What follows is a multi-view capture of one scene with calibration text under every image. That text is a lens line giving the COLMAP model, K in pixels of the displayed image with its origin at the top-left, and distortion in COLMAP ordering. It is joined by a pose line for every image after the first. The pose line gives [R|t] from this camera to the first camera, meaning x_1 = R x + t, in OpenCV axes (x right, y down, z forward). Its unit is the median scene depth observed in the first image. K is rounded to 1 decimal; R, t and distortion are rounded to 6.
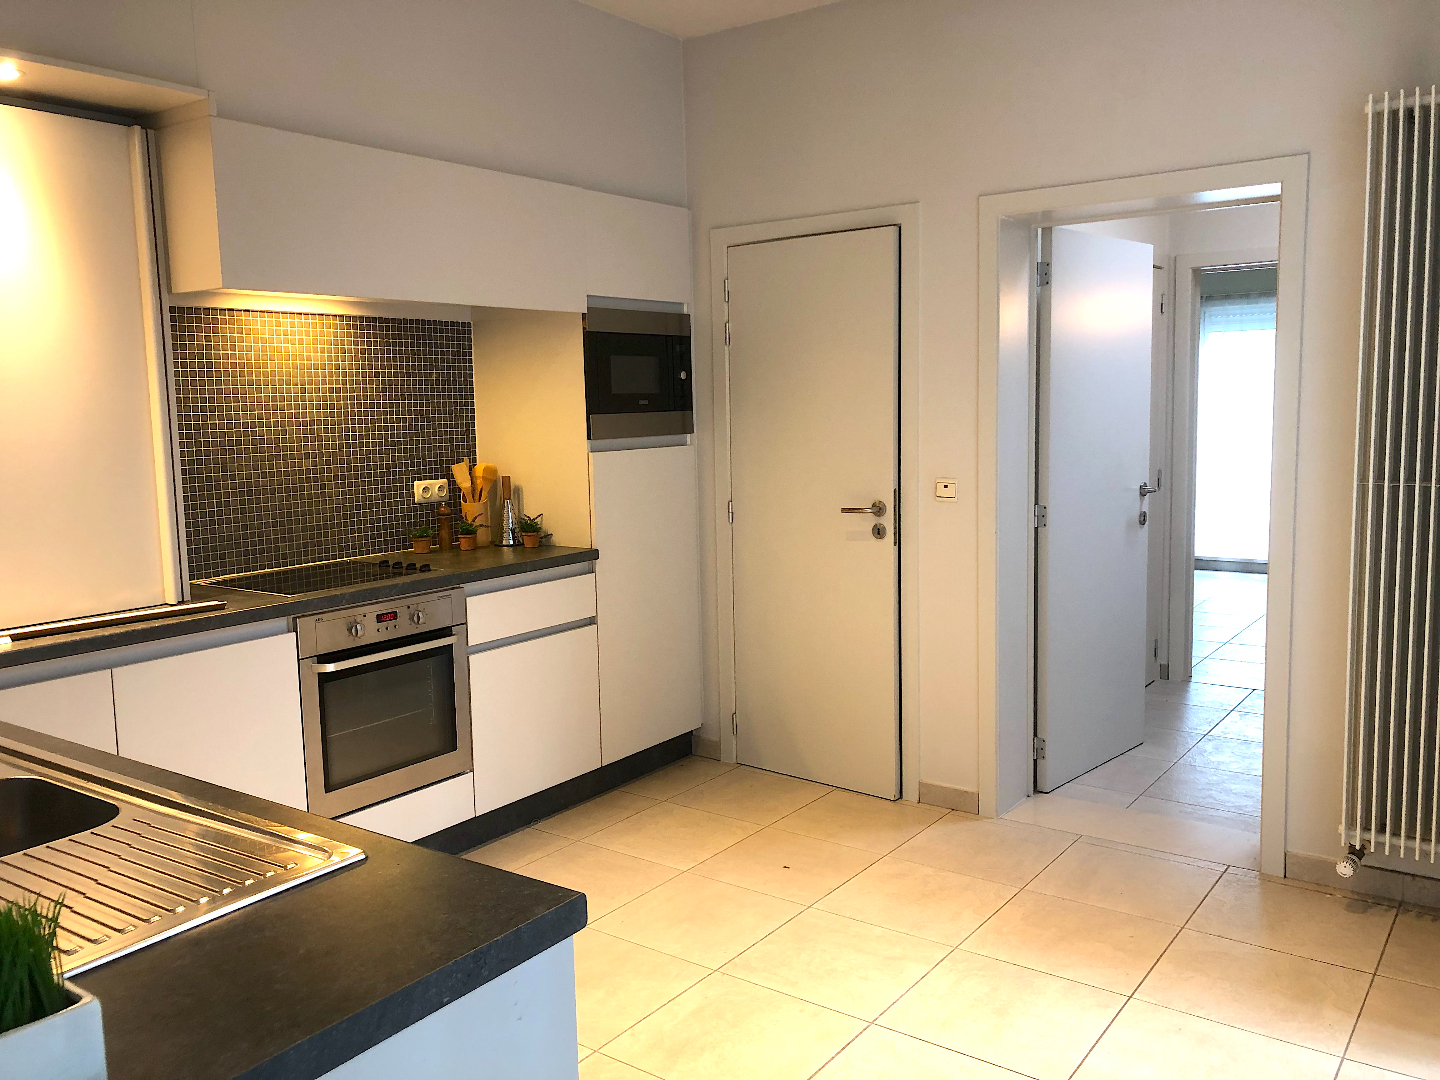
lens RADIAL K [[1170.4, 0, 715.4], [0, 1170.4, 539.3], [0, 0, 1]] dist [0.068832, -0.103599]
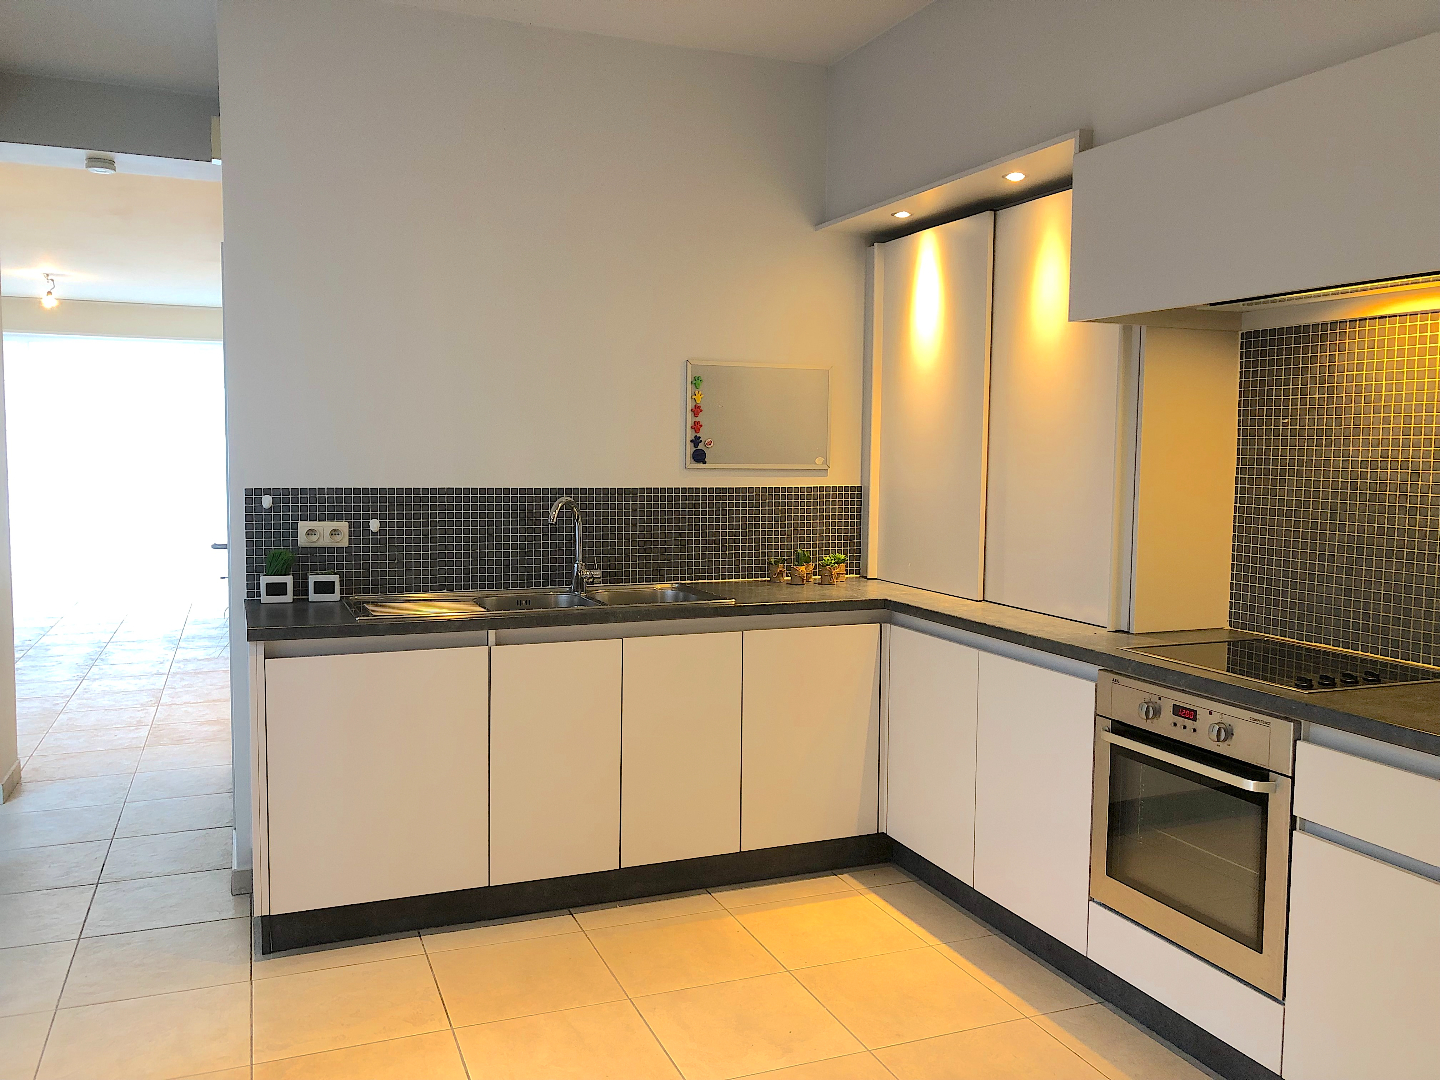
lens RADIAL K [[1170.4, 0, 715.4], [0, 1170.4, 539.3], [0, 0, 1]] dist [0.068832, -0.103599]
pose [[-0.523146, 0.088898, -0.847594, 0.493862], [-0.099030, 0.981467, 0.164062, -0.133047], [0.846470, 0.169765, -0.504647, 1.031756]]
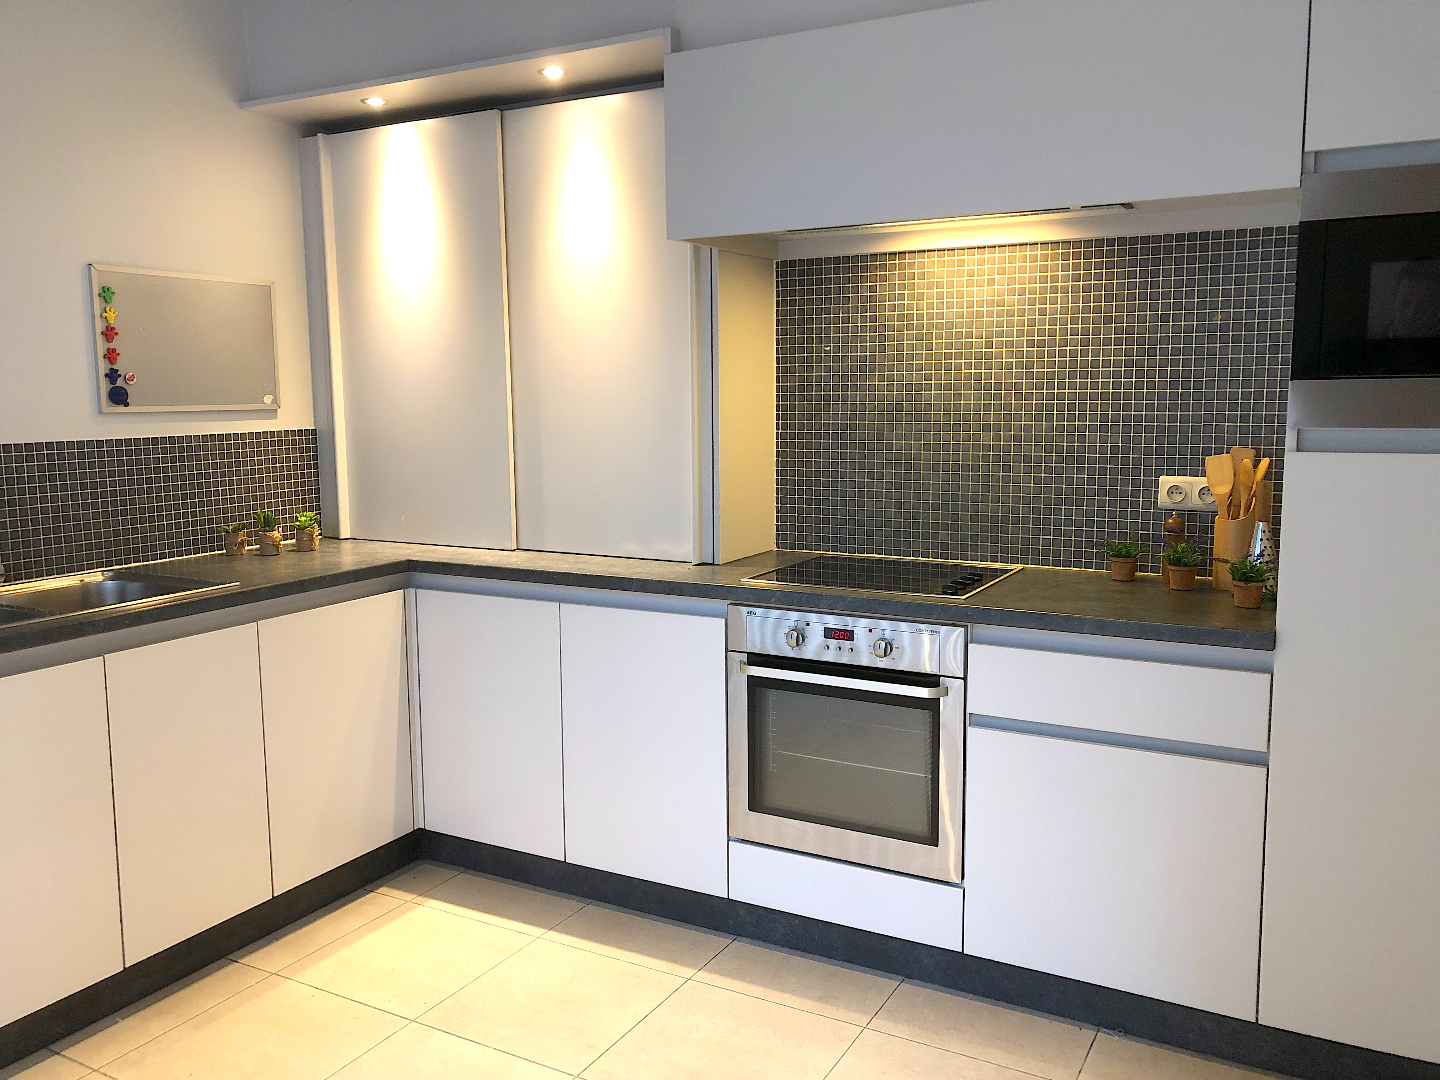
lens RADIAL K [[1170.4, 0, 715.4], [0, 1170.4, 539.3], [0, 0, 1]] dist [0.068832, -0.103599]
pose [[0.126176, 0.149900, -0.980617, 0.435757], [-0.113366, 0.984220, 0.135864, -0.087119], [0.985509, 0.094026, 0.141179, 0.744589]]
